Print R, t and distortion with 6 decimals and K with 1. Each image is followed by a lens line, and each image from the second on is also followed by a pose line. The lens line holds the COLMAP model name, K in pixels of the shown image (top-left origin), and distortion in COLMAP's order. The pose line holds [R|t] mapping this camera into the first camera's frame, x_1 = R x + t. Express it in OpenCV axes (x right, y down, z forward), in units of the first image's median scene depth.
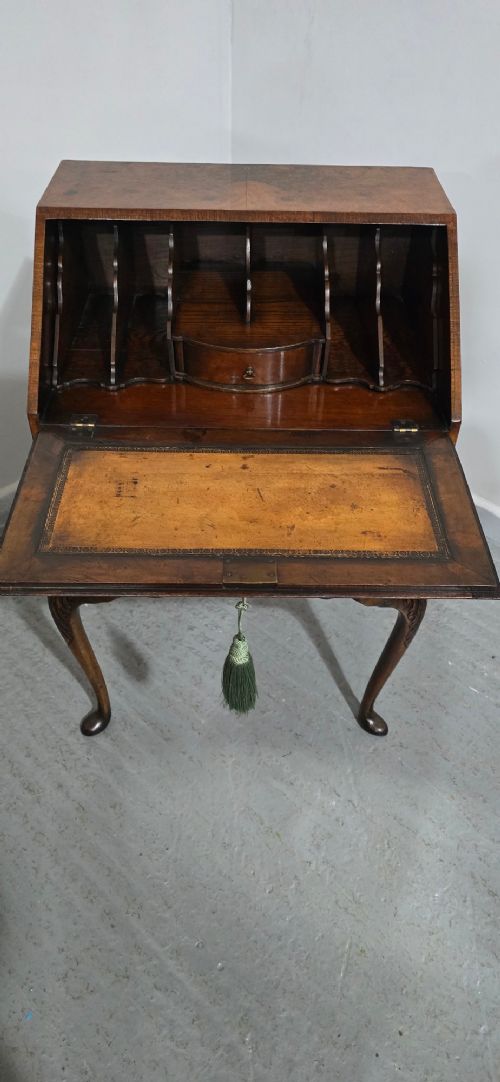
lens RADIAL K [[733.0, 0, 252.8], [0, 733.0, 543.5], [0, 0, 1]] dist [0.047329, -0.042885]
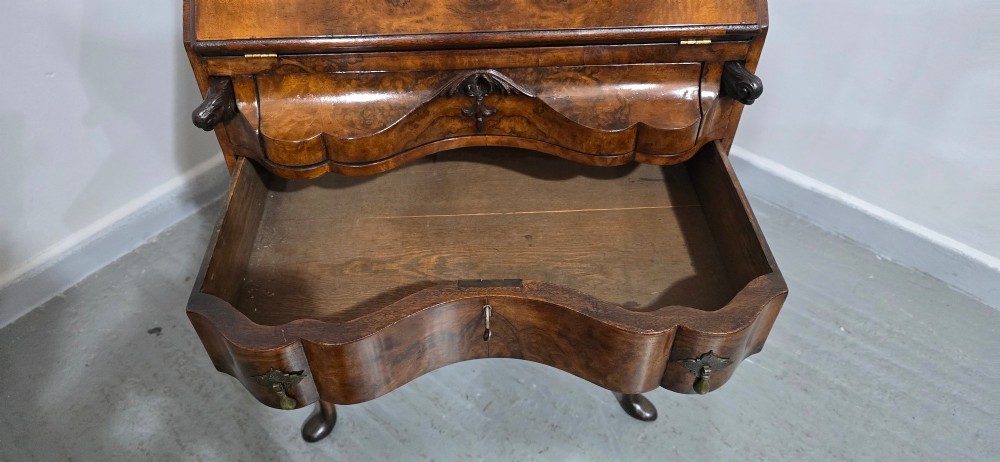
lens RADIAL K [[677.5, 0, 492.1], [0, 677.5, 230.2], [0, 0, 1]] dist [0.047329, -0.042885]
pose [[0.998318, -0.054170, 0.020640, -0.021413], [0.053635, 0.998231, 0.025646, 0.007298], [-0.021993, -0.024496, 0.999458, 0.278396]]
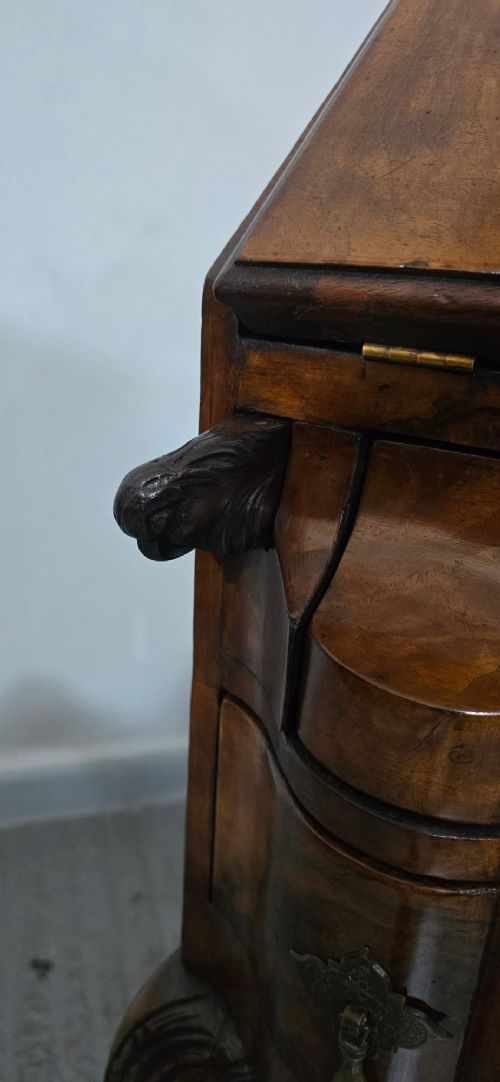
lens RADIAL K [[764.0, 0, 250.6], [0, 764.0, 550.1], [0, 0, 1]] dist [0.006610, 0.000567]
pose [[0.855936, 0.208380, -0.473235, -0.145342], [-0.377605, 0.877131, -0.296742, -0.033222], [0.353254, 0.432688, 0.829453, 0.755032]]
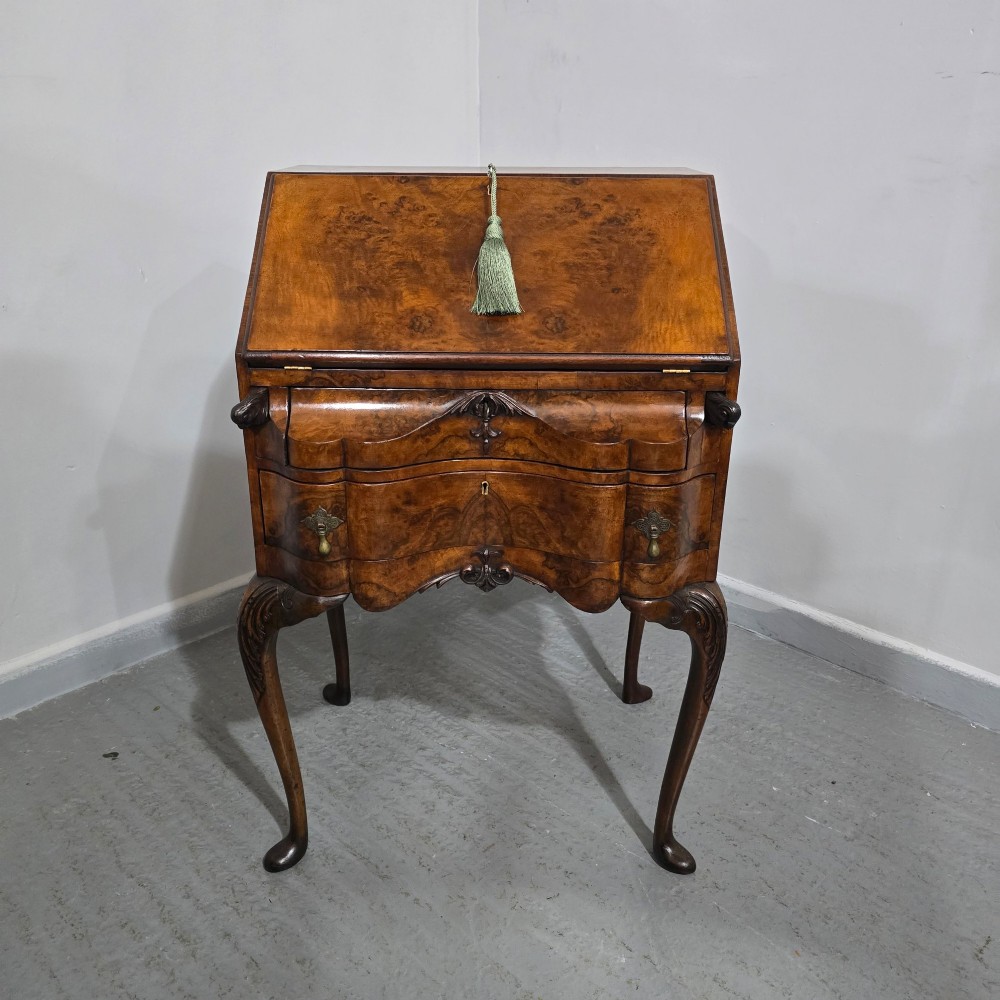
lens RADIAL K [[907.3, 0, 498.1], [0, 907.3, 494.2], [0, 0, 1]] dist [0.023350, 0.000000]
pose [[0.999807, -0.010456, -0.016649, 0.016500], [0.003553, 0.928999, -0.370064, 0.333399], [0.019336, 0.369934, 0.928857, 0.066971]]
